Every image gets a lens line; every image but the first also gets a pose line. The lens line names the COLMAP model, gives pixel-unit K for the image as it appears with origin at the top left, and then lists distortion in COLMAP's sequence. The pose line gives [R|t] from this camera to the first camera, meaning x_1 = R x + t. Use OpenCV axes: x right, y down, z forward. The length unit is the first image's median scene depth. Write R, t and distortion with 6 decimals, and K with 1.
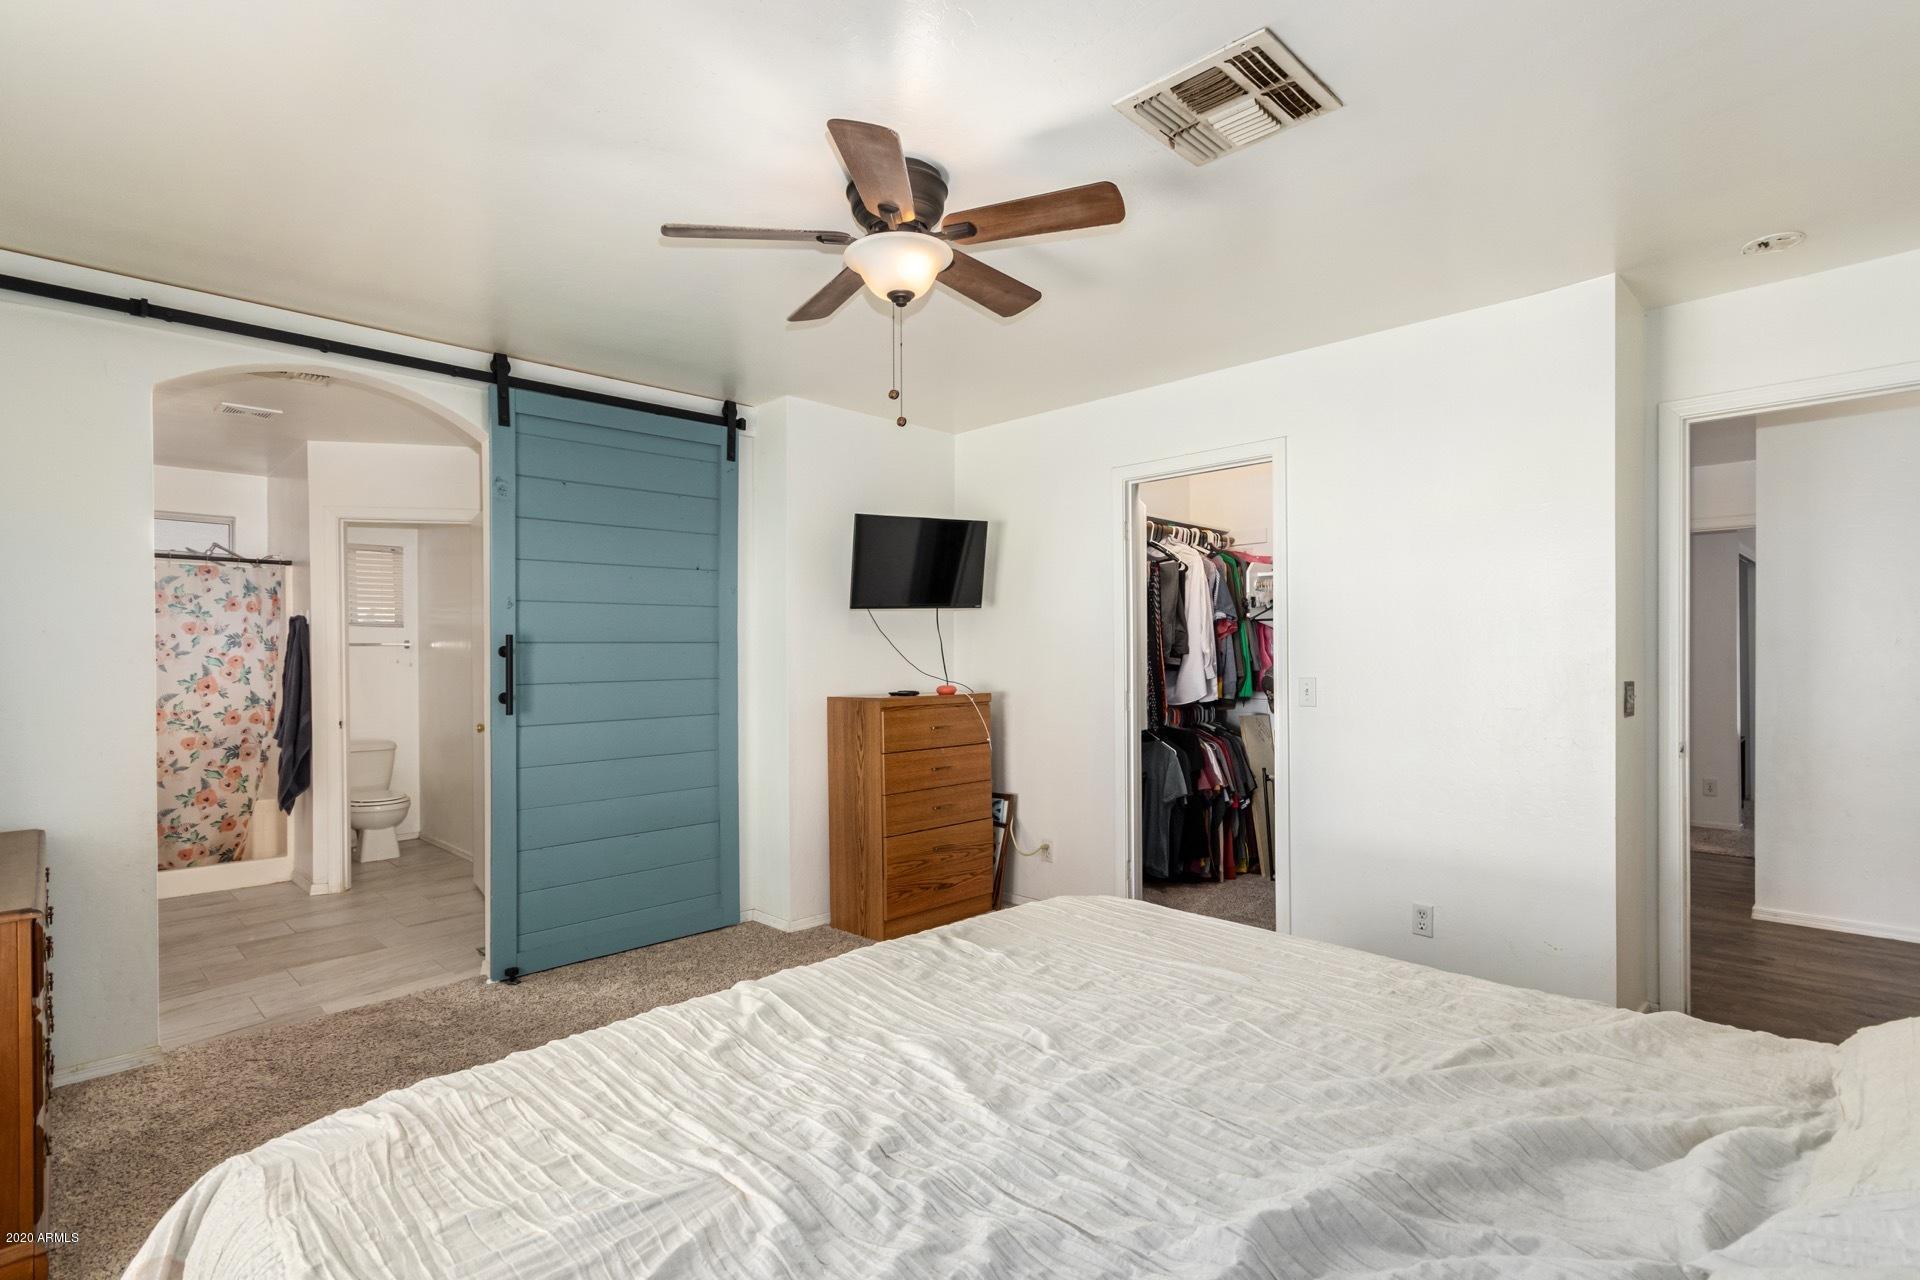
lens RADIAL K [[926.4, 0, 956.1], [0, 926.4, 660.9], [0, 0, 1]] dist [0.000592, -0.000086]
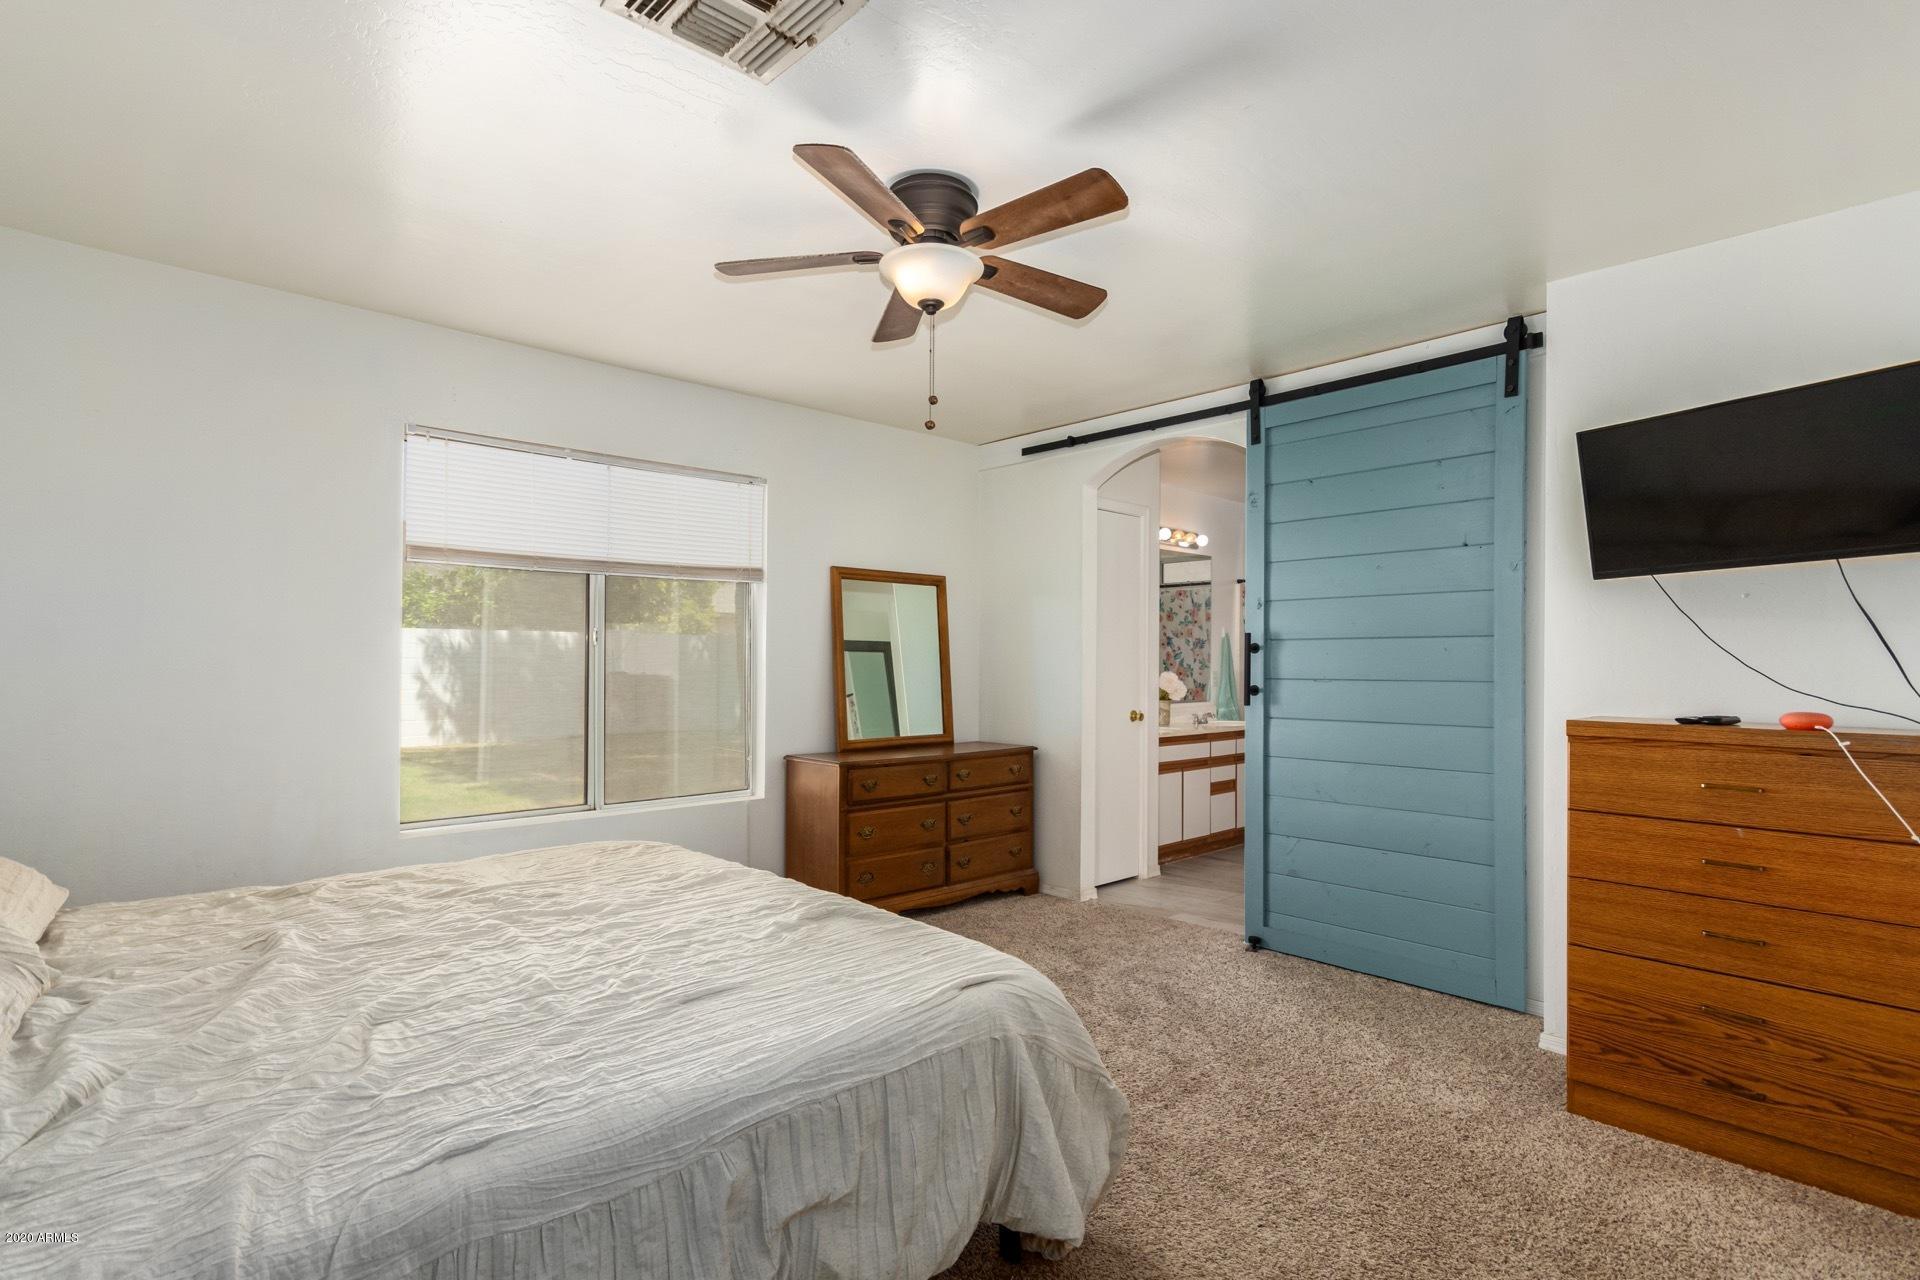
lens RADIAL K [[926.4, 0, 956.1], [0, 926.4, 660.9], [0, 0, 1]] dist [0.000592, -0.000086]
pose [[-0.027749, 0.008761, -0.999577, 0.538853], [-0.012630, 0.999879, 0.009114, -0.000730], [0.999535, 0.012877, -0.027635, 0.578790]]
